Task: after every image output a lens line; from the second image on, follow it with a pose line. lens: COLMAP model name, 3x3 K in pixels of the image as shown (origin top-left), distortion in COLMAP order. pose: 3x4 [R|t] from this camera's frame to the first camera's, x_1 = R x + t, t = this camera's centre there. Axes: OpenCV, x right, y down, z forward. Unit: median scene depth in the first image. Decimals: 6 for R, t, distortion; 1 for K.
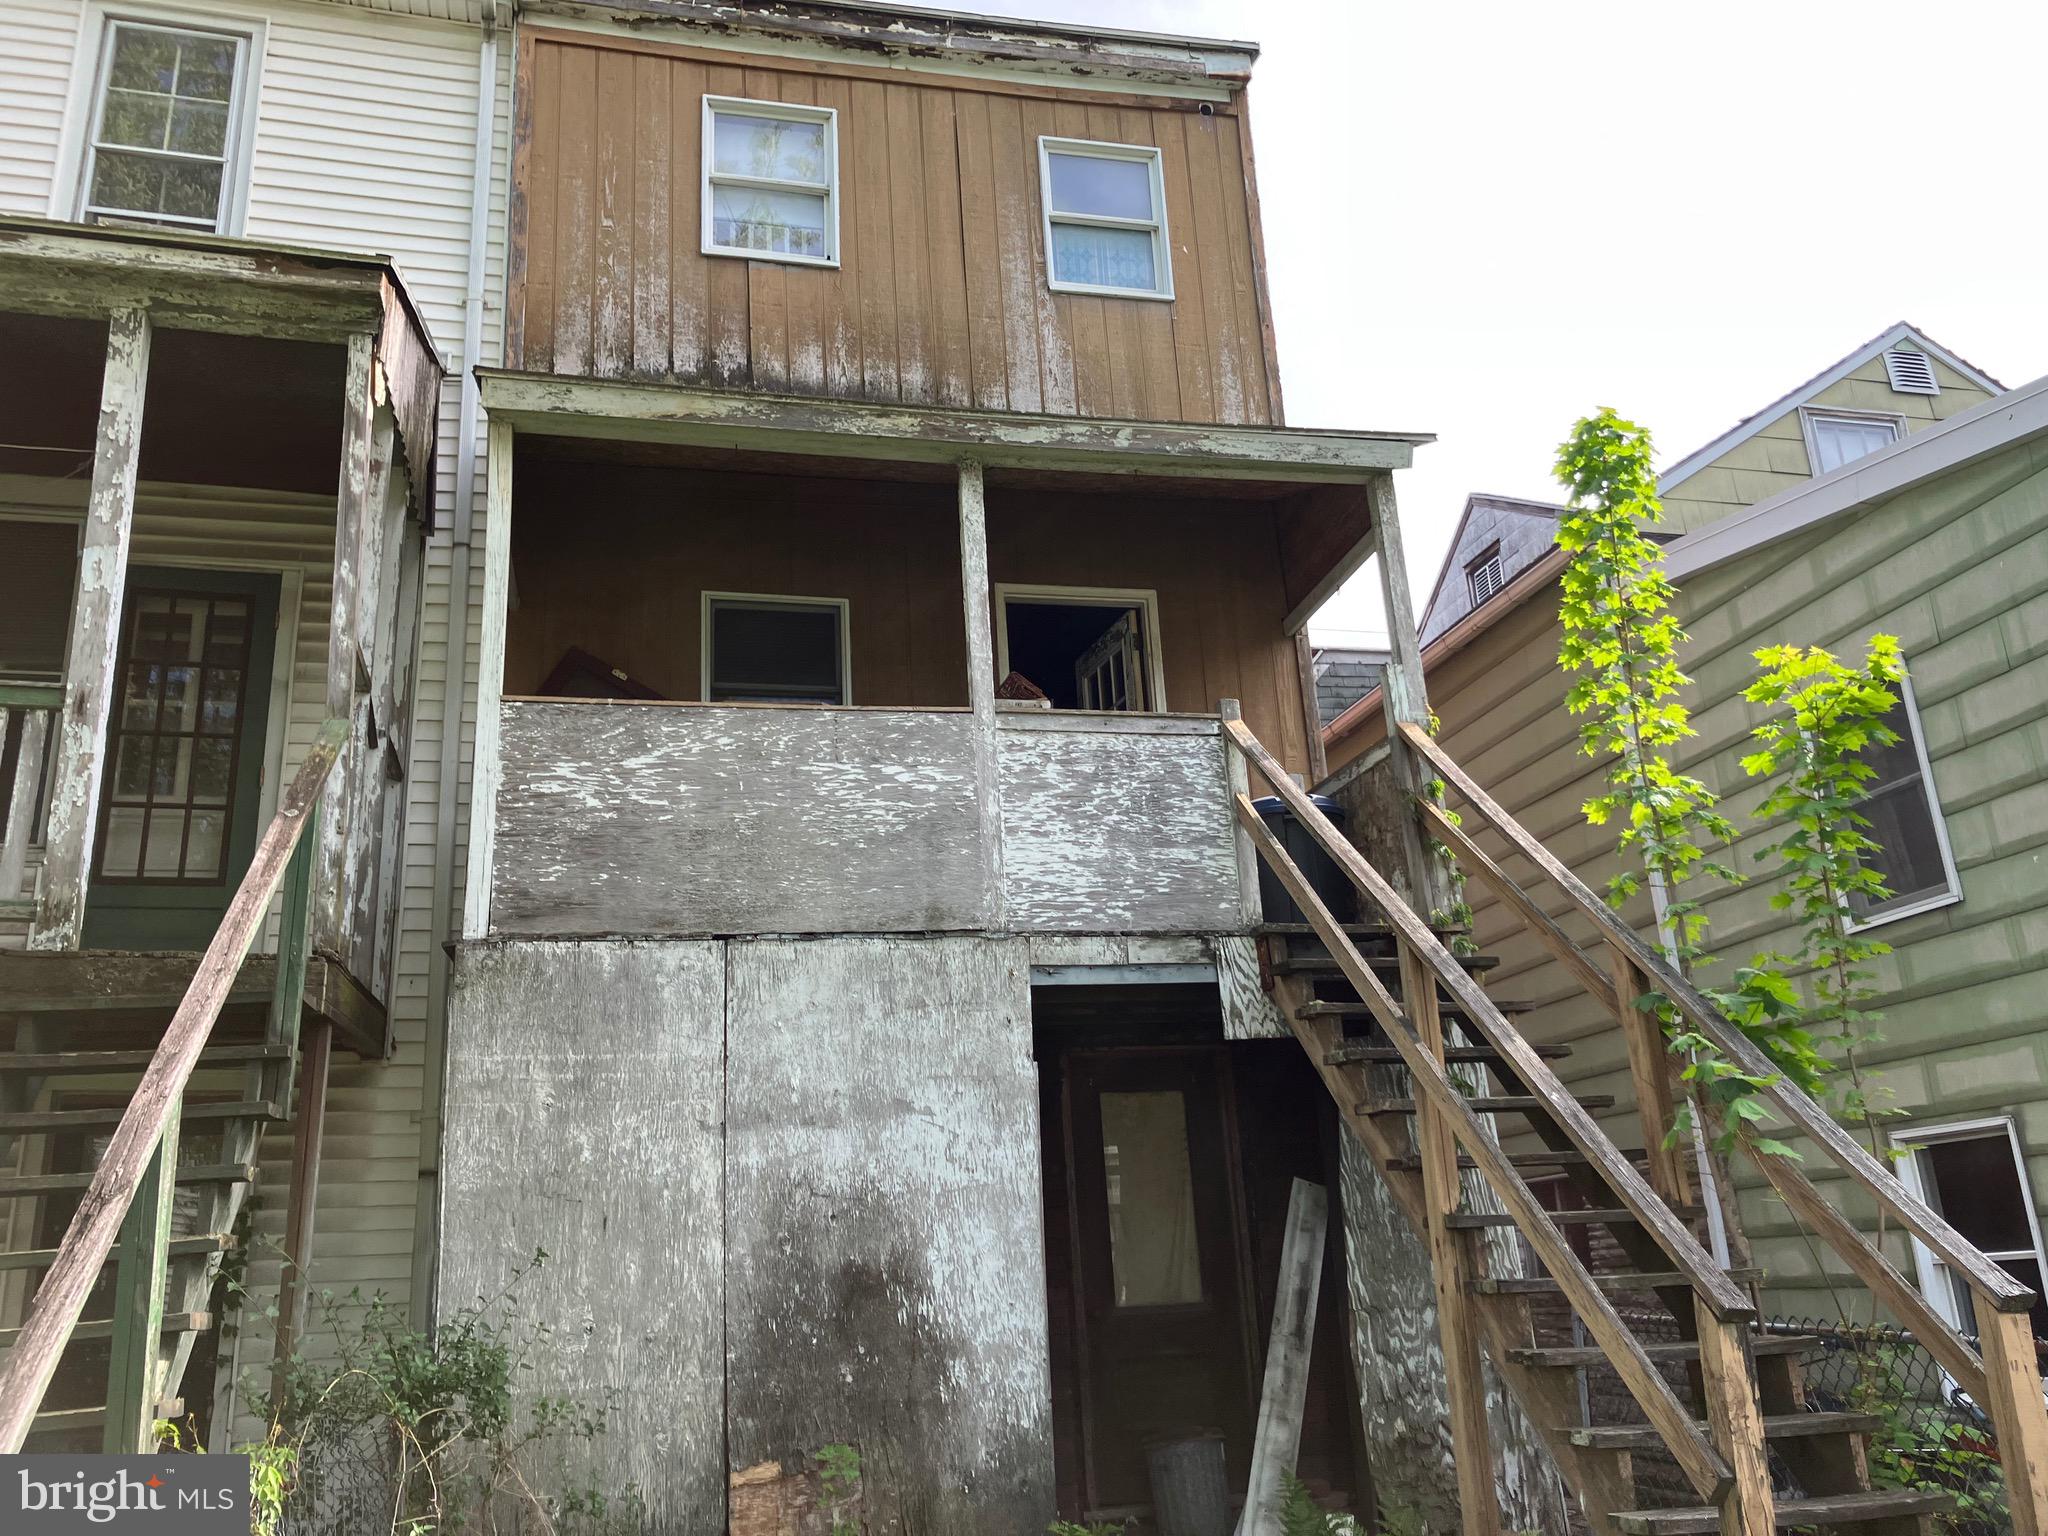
lens RADIAL K [[1798.3, 0, 1028.0], [0, 1798.3, 707.9], [0, 0, 1]] dist [0.198500, -0.604571]
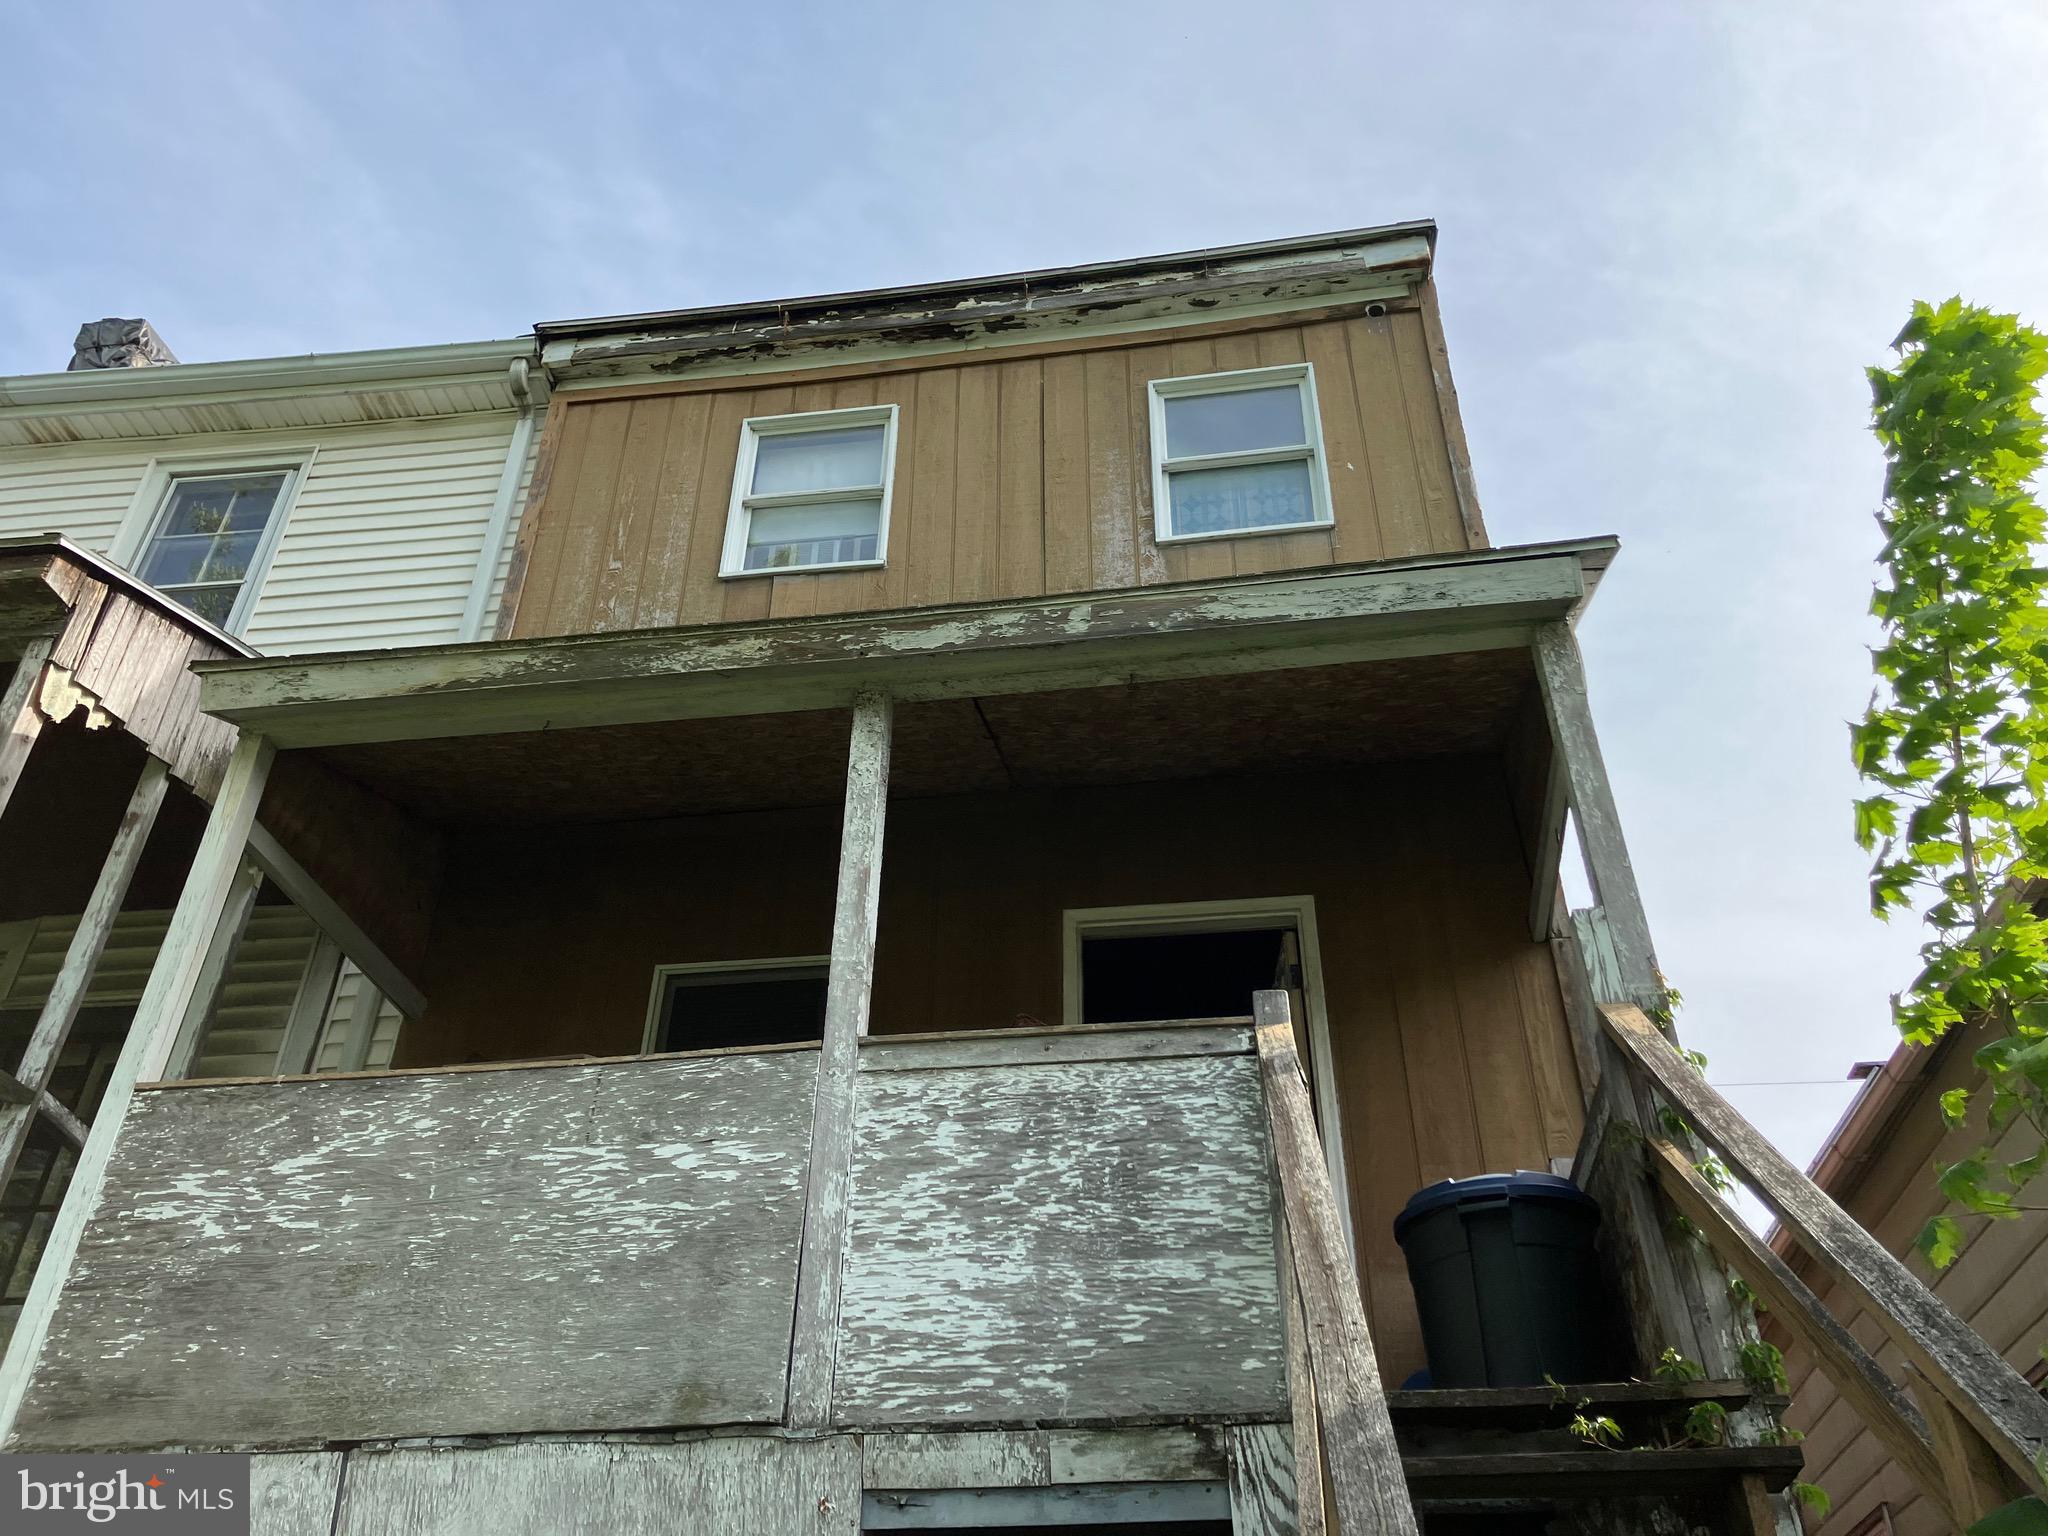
lens RADIAL K [[1713.3, 0, 992.3], [0, 1713.3, 760.0], [0, 0, 1]] dist [0.007583, 0.033865]
pose [[0.917852, -0.172319, -0.357567, 0.260306], [0.062414, 0.952298, -0.298718, 0.090430], [0.391985, 0.251862, 0.884824, 0.503186]]
